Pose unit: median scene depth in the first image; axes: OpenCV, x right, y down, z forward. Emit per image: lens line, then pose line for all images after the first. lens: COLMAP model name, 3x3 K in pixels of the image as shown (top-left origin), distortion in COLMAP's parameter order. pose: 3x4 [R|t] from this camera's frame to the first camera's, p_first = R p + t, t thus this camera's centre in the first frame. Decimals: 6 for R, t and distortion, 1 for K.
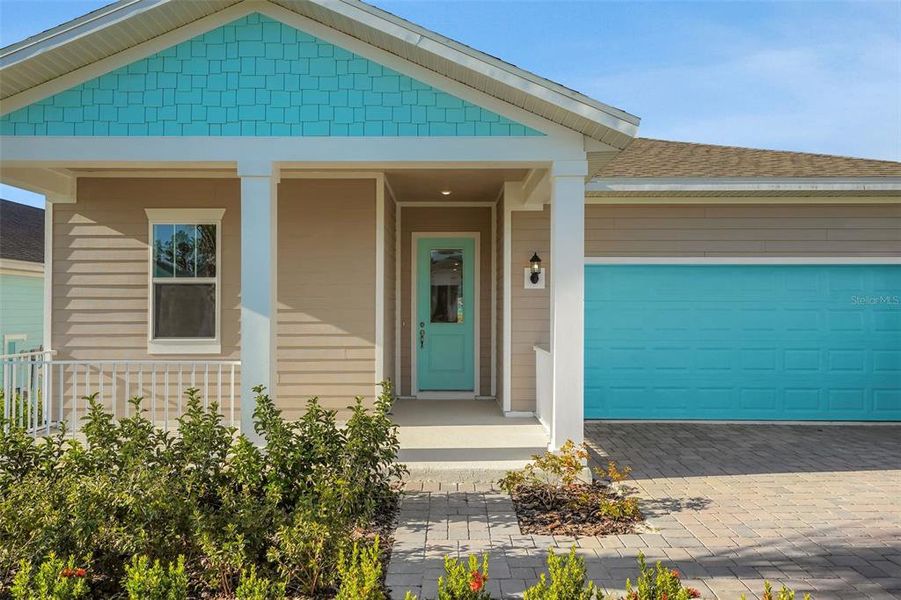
lens RADIAL K [[601.1, 0, 450.5], [0, 601.1, 300.0], [0, 0, 1]] dist [0.007317, 0.001876]
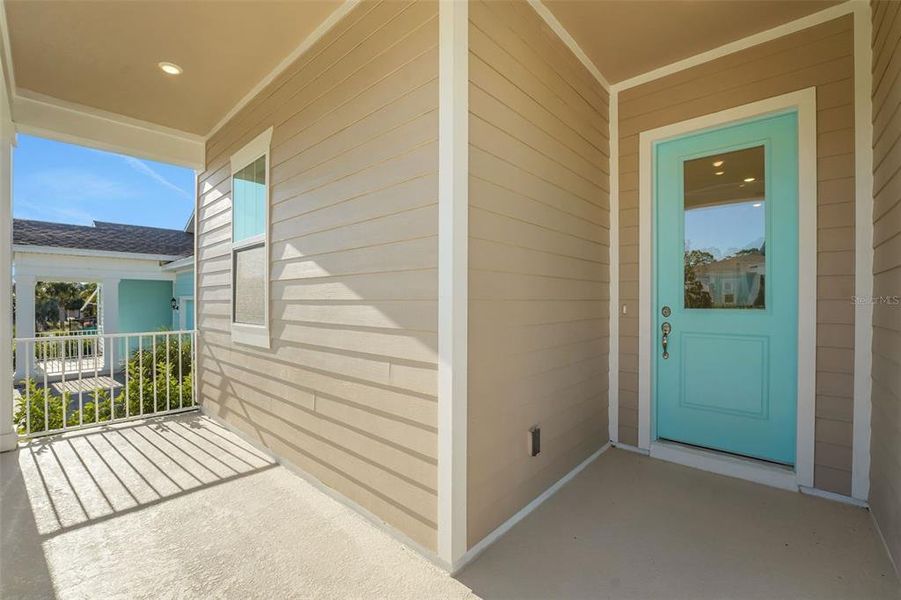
lens RADIAL K [[392.2, 0, 450.5], [0, 392.2, 300.0], [0, 0, 1]] dist [-0.025921, -0.000054]
pose [[0.745689, -0.000288, -0.666294, 0.047331], [0.010025, 0.999892, 0.010788, 0.033079], [0.666218, -0.014724, 0.745611, 0.813695]]
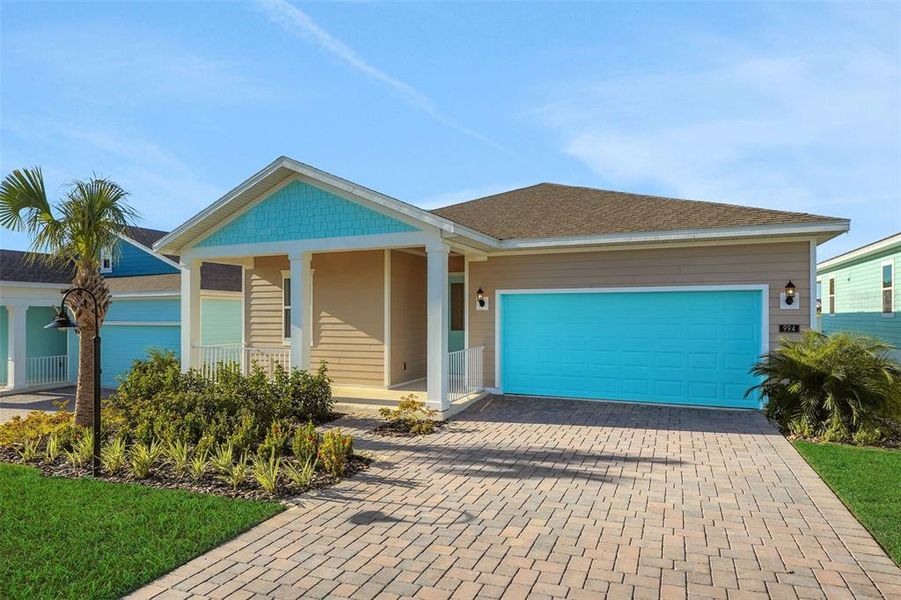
lens RADIAL K [[517.0, 0, 450.0], [0, 517.0, 311.4], [0, 0, 1]] dist [-0.002102, -0.000089]
pose [[0.920965, -0.004929, -0.389613, 0.638182], [0.009165, 0.999917, 0.009013, -0.030398], [0.389537, -0.011872, 0.920934, -0.317065]]
